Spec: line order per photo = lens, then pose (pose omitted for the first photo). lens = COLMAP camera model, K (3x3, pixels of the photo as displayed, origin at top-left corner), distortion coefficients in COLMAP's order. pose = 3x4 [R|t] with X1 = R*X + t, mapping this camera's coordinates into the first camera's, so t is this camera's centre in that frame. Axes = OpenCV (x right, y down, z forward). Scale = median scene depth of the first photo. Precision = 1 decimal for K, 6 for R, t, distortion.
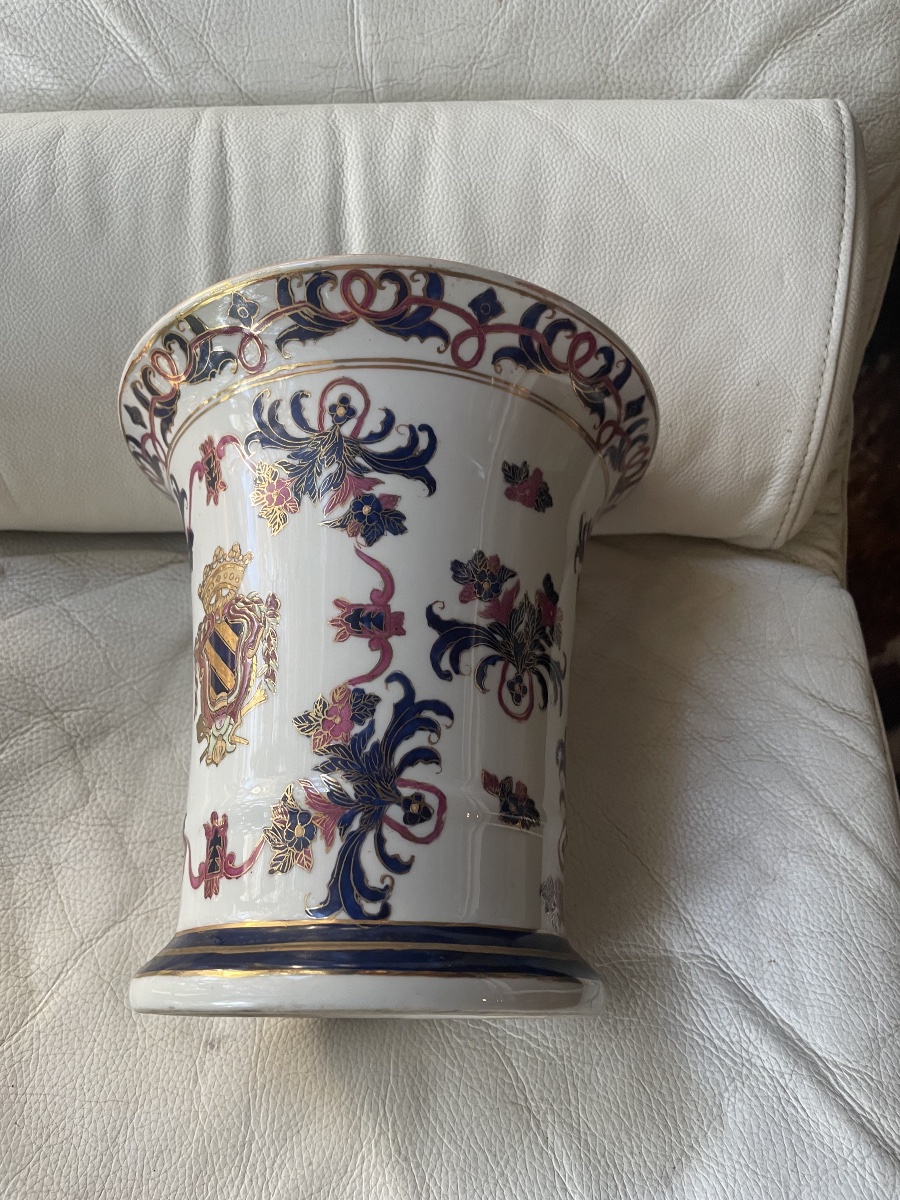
lens RADIAL K [[877.8, 0, 450.0], [0, 877.8, 600.0], [0, 0, 1]] dist [0.067129, -0.099341]
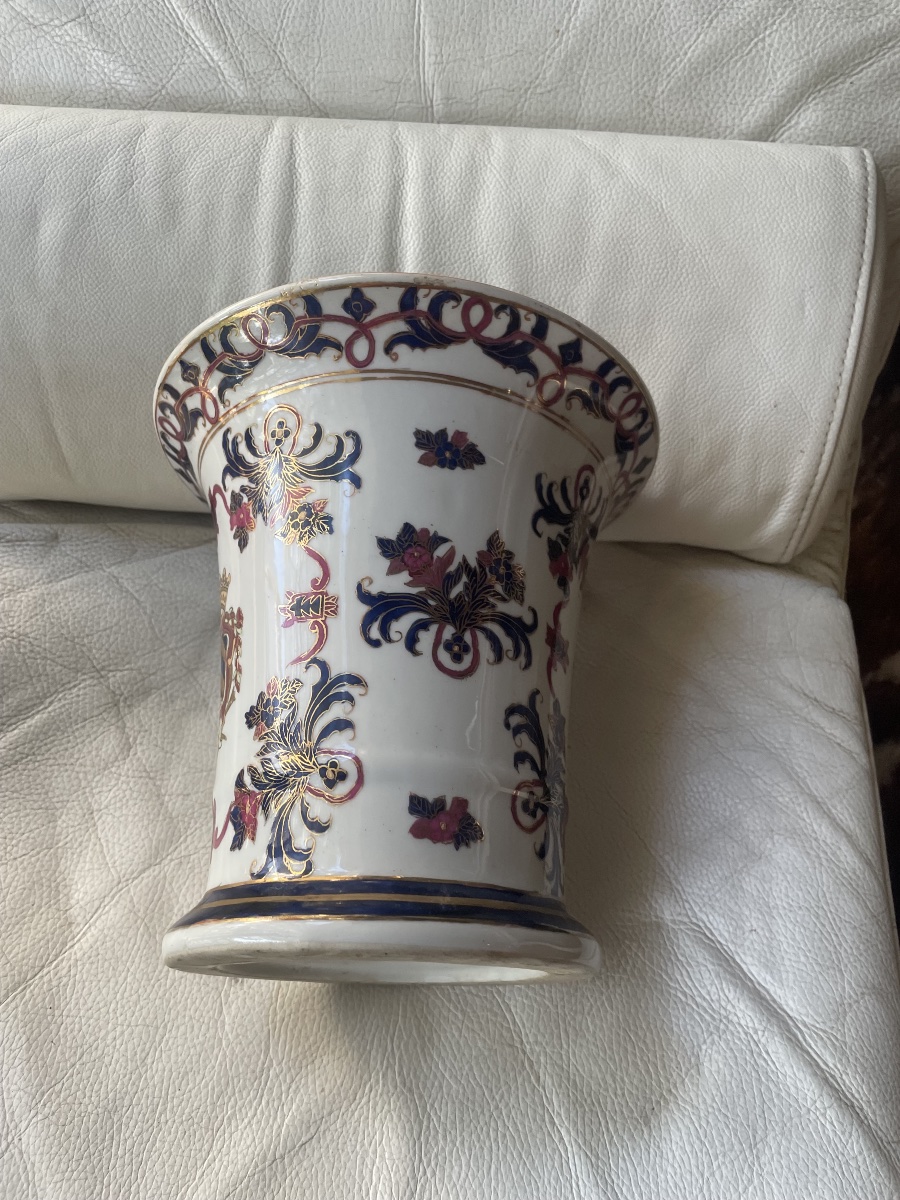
lens RADIAL K [[891.3, 0, 473.3], [0, 891.3, 608.5], [0, 0, 1]] dist [0.074836, -0.108656]
pose [[0.998121, 0.059995, 0.012463, -0.018529], [-0.060022, 0.998195, 0.001796, 0.025514], [-0.012333, -0.002540, 0.999921, -0.100212]]
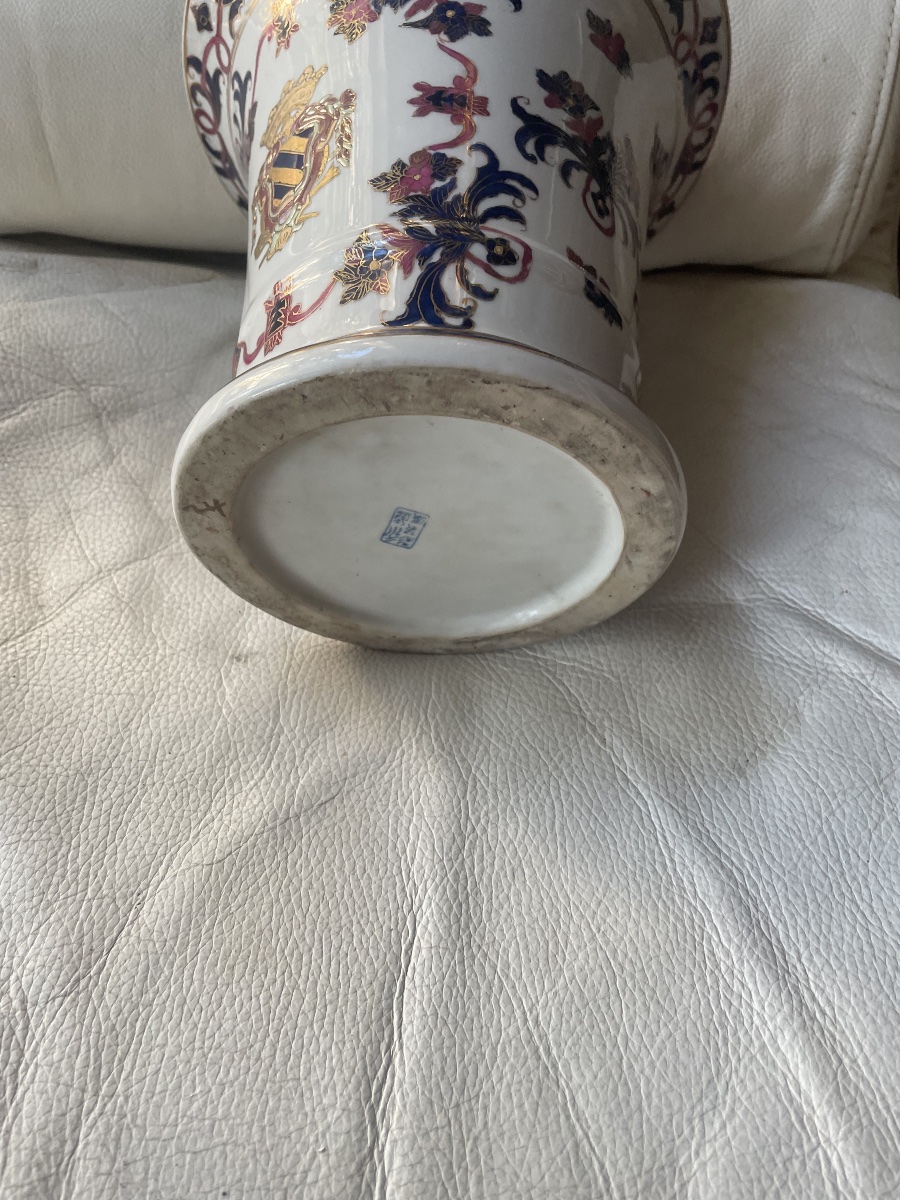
lens RADIAL K [[877.8, 0, 450.0], [0, 877.8, 600.0], [0, 0, 1]] dist [0.067129, -0.099341]
pose [[0.998722, 0.047735, 0.016625, -0.062457], [-0.045926, 0.994317, -0.096049, 0.484066], [-0.021115, 0.095162, 0.995238, 0.073544]]
